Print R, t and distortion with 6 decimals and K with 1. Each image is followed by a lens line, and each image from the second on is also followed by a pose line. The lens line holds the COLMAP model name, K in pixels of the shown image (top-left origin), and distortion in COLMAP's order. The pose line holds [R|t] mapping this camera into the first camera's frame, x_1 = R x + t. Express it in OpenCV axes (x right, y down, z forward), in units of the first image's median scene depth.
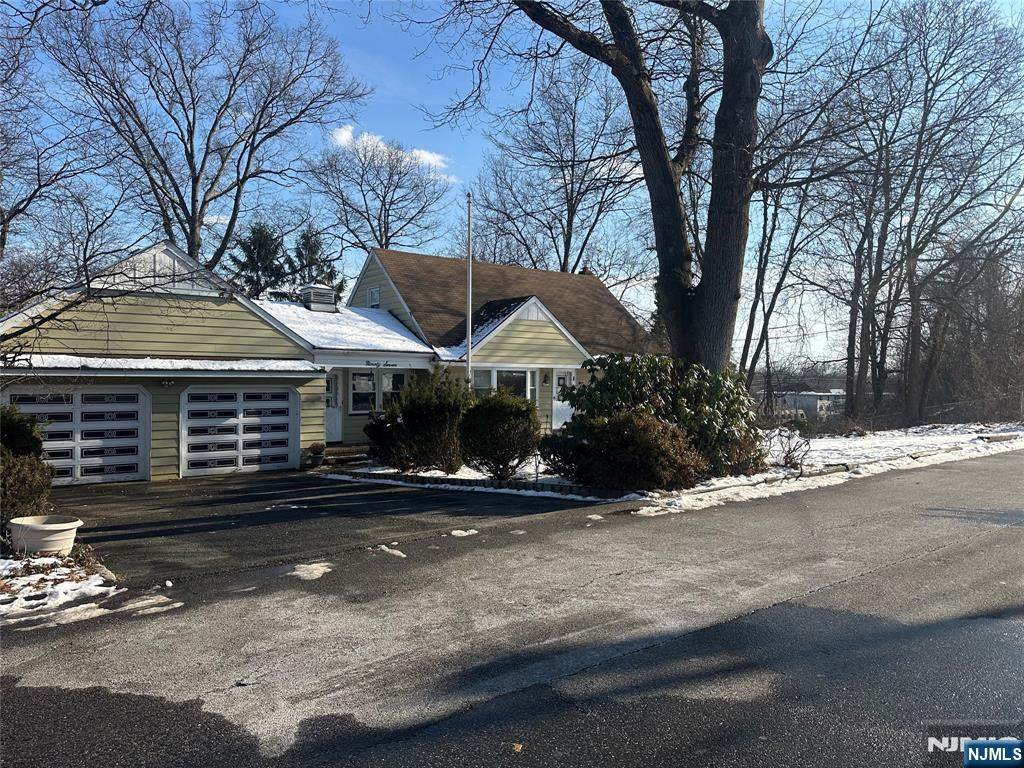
lens RADIAL K [[721.9, 0, 512.0], [0, 721.9, 384.0], [0, 0, 1]] dist [0.036550, -0.004278]
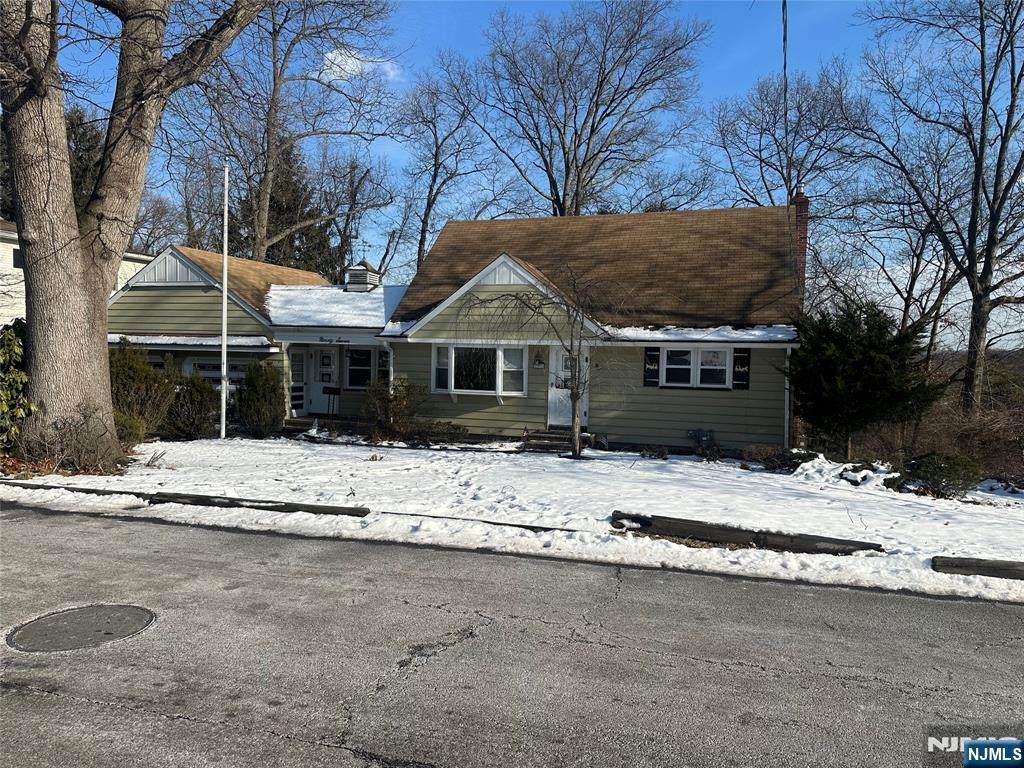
lens RADIAL K [[721.9, 0, 512.0], [0, 721.9, 384.0], [0, 0, 1]] dist [0.036550, -0.004278]
pose [[0.585617, 0.029364, -0.810056, 0.777574], [-0.030009, 0.999444, 0.014534, 0.011131], [0.810032, 0.015797, 0.586173, 0.611781]]
